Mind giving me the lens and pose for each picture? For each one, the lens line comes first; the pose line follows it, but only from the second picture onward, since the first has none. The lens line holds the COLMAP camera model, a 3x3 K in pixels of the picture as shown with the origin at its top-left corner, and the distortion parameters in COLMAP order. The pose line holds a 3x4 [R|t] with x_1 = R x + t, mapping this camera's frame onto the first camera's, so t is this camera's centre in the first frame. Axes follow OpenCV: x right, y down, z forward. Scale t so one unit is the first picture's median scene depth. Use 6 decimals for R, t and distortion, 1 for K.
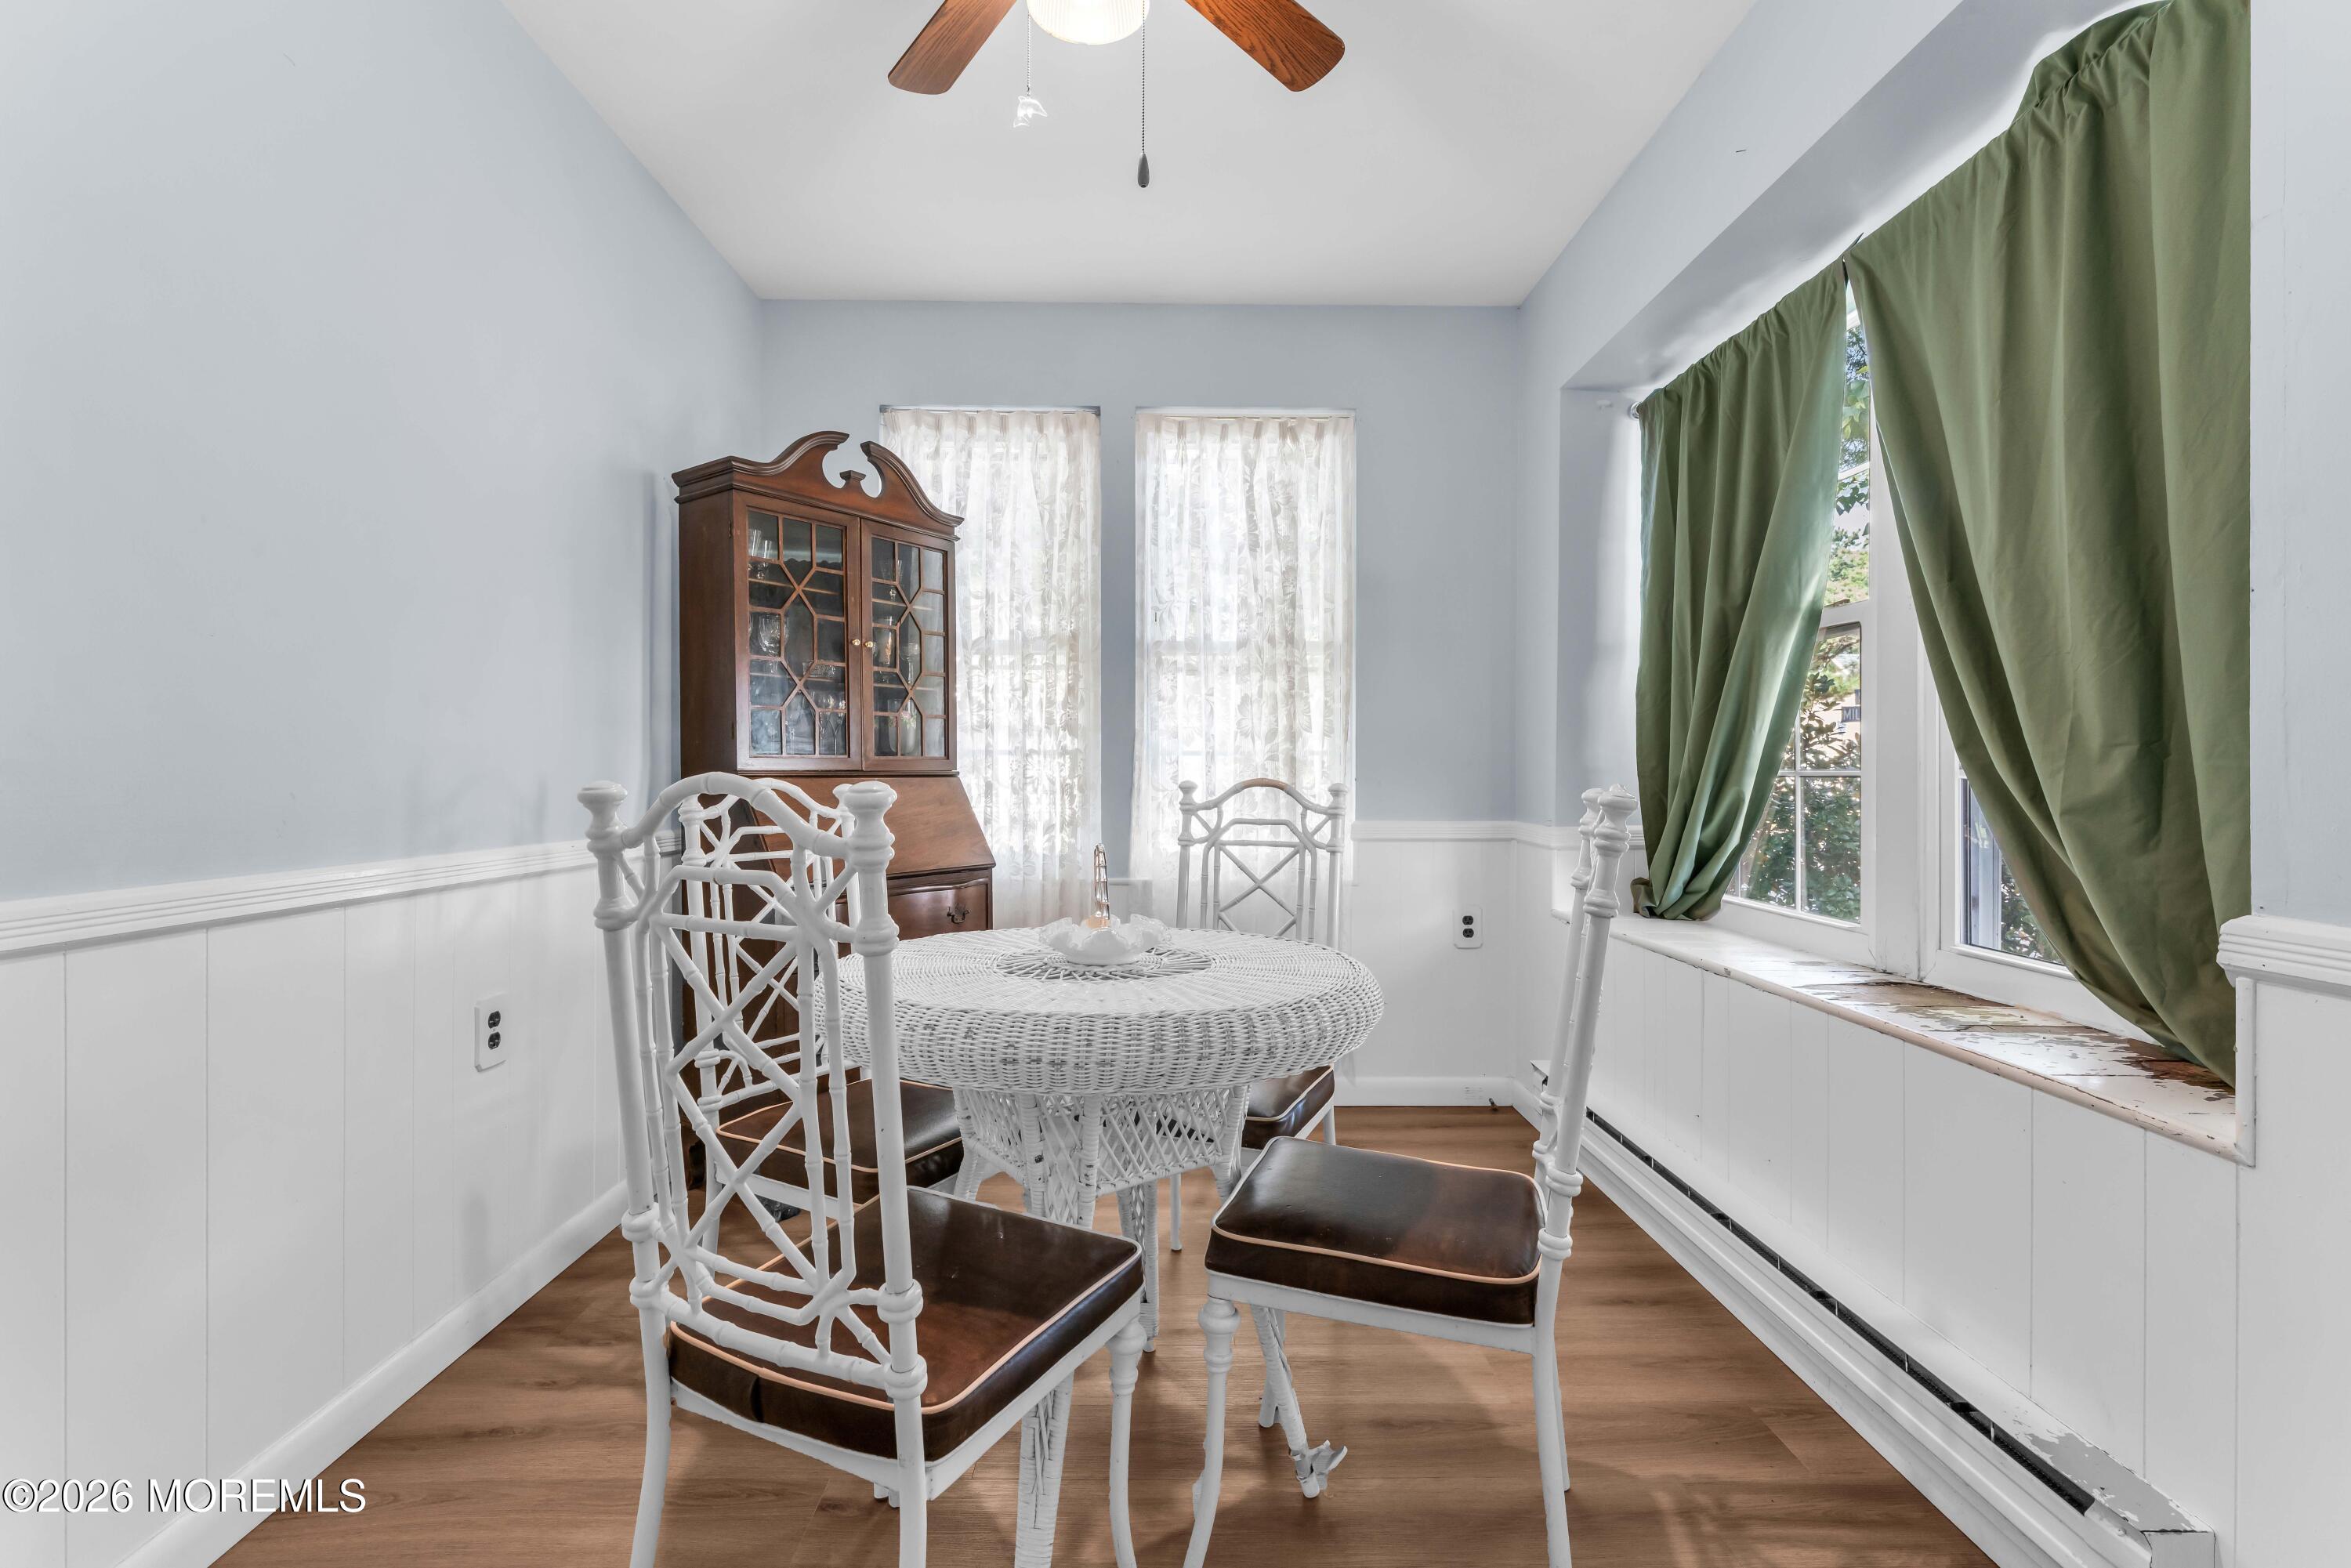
lens RADIAL K [[1083.0, 0, 1170.6], [0, 1083.0, 782.1], [0, 0, 1]] dist [-0.008083, 0.001236]
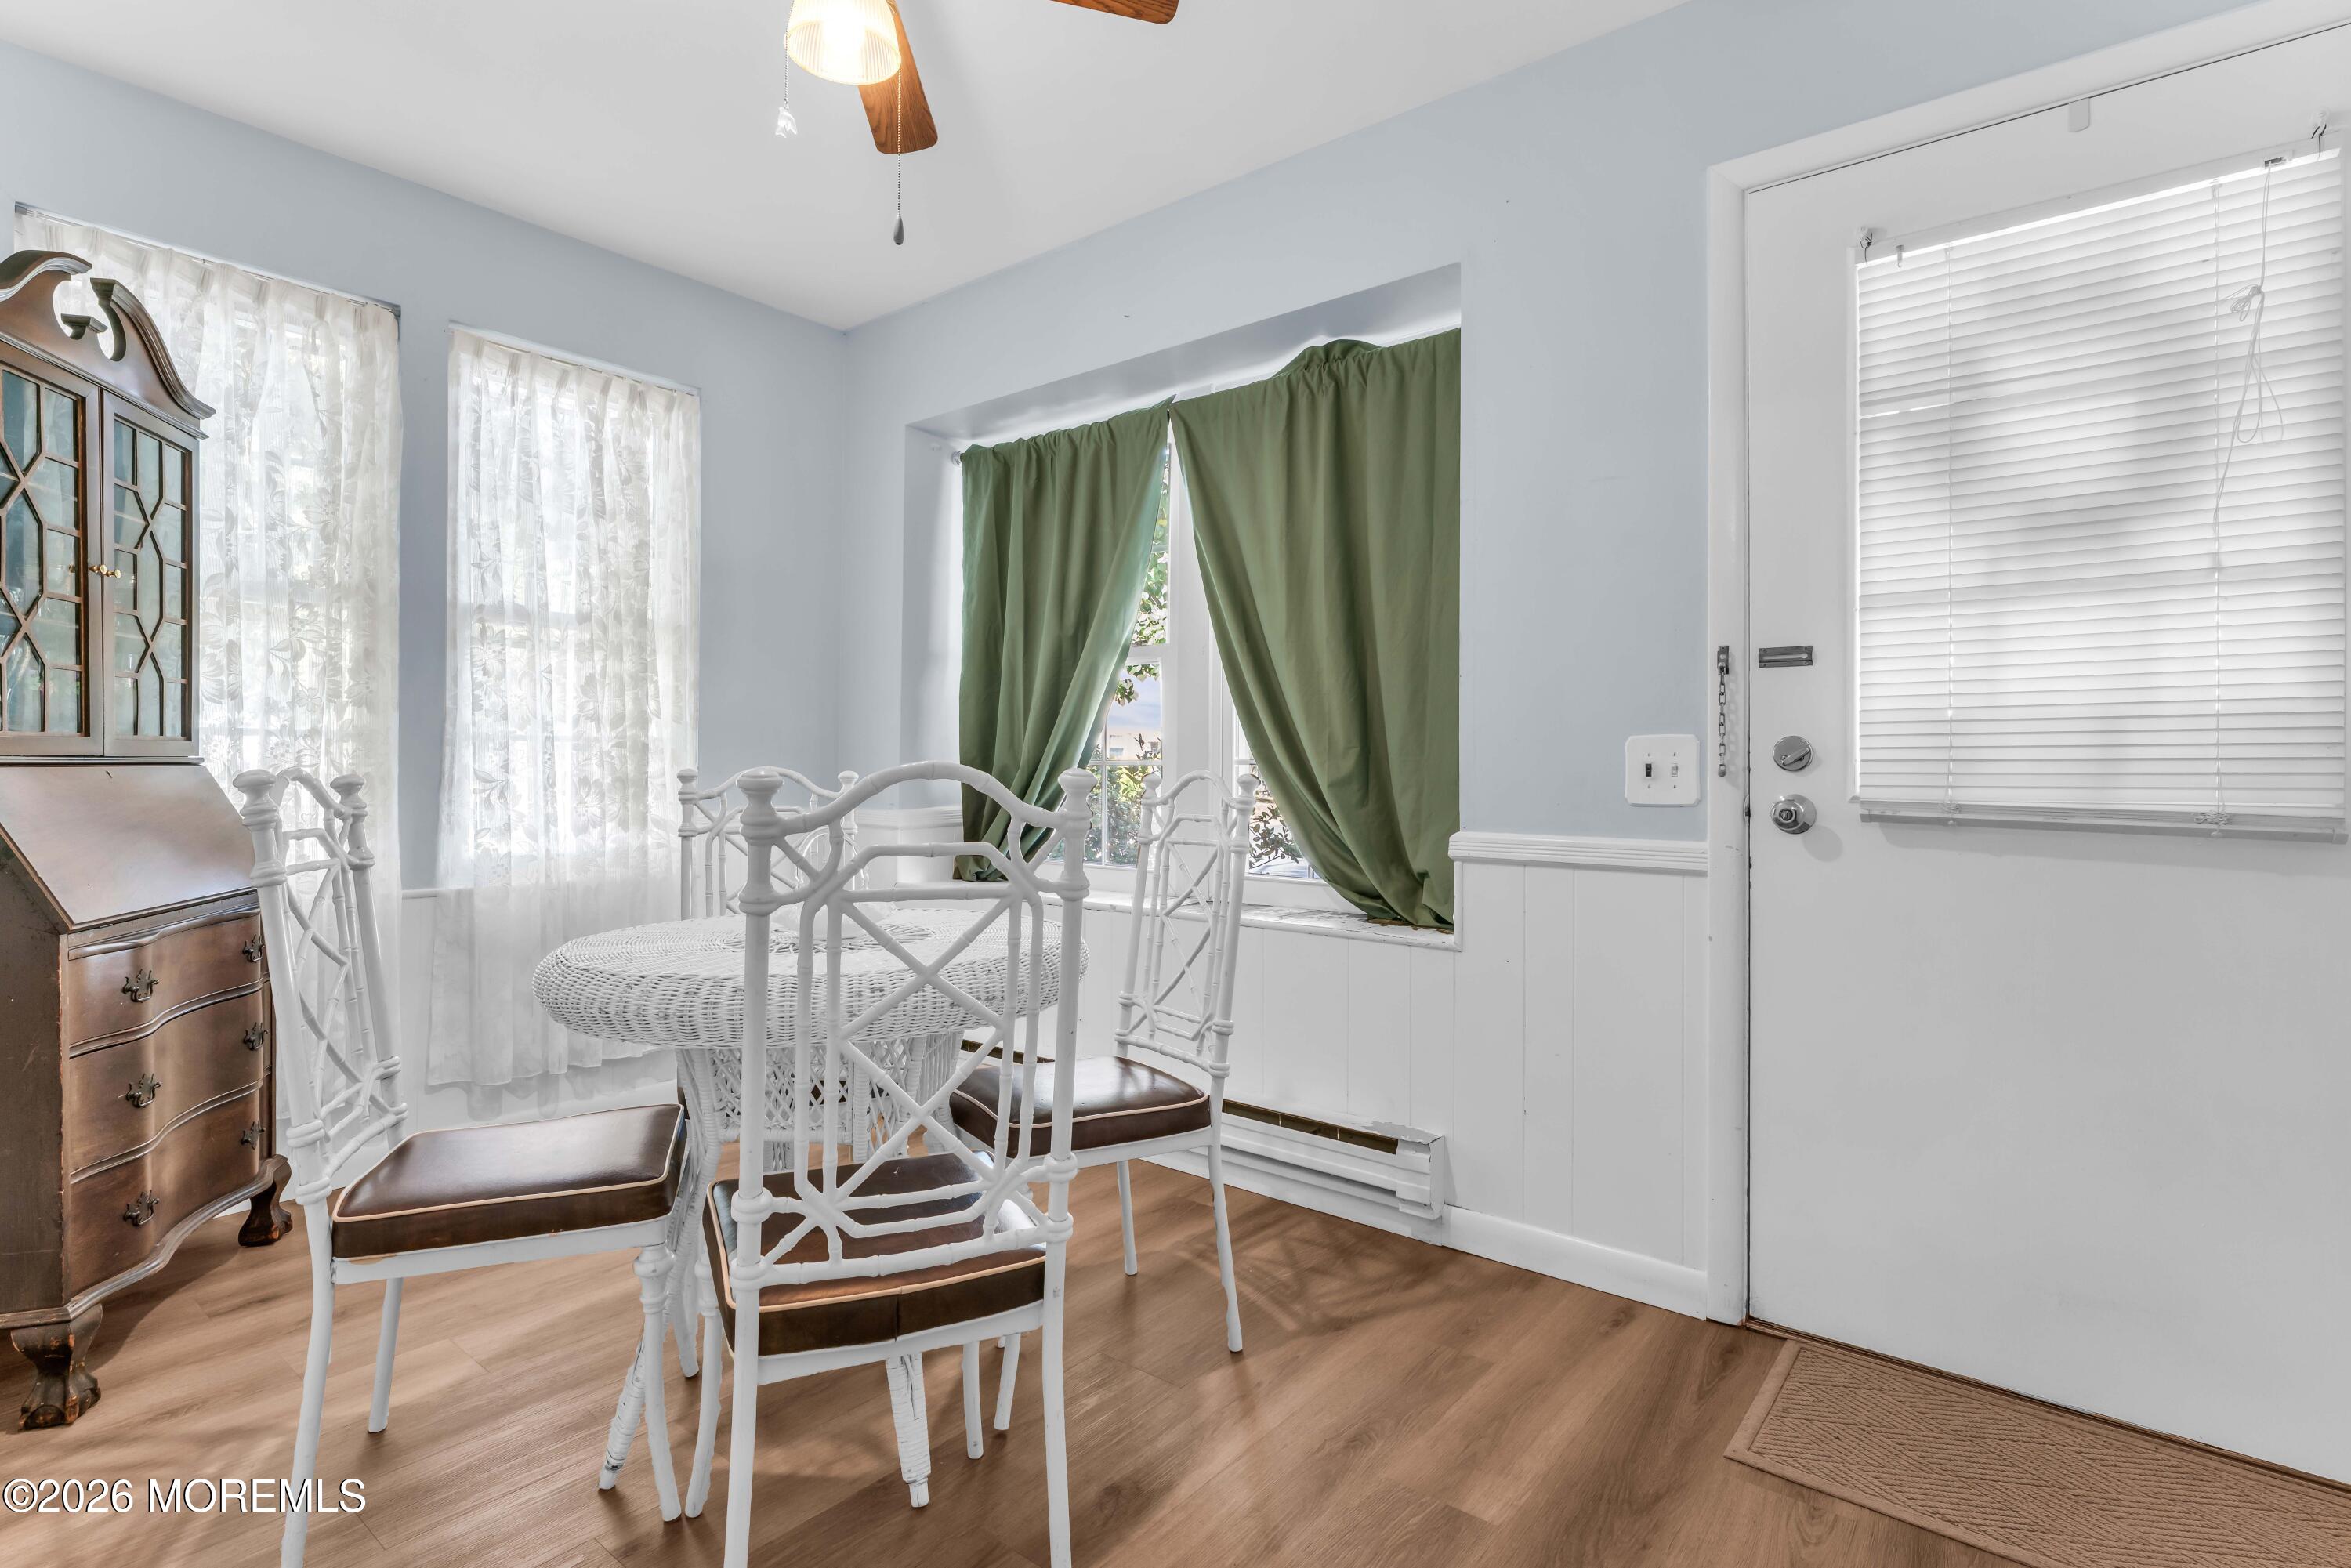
lens RADIAL K [[1188.5, 0, 1183.5], [0, 1188.5, 774.5], [0, 0, 1]] dist [-0.017819, 0.000858]
pose [[0.615913, -0.005404, 0.787796, -0.404630], [0.003826, 0.999985, 0.003868, 0.000783], [-0.787805, 0.000632, 0.615924, 0.000109]]
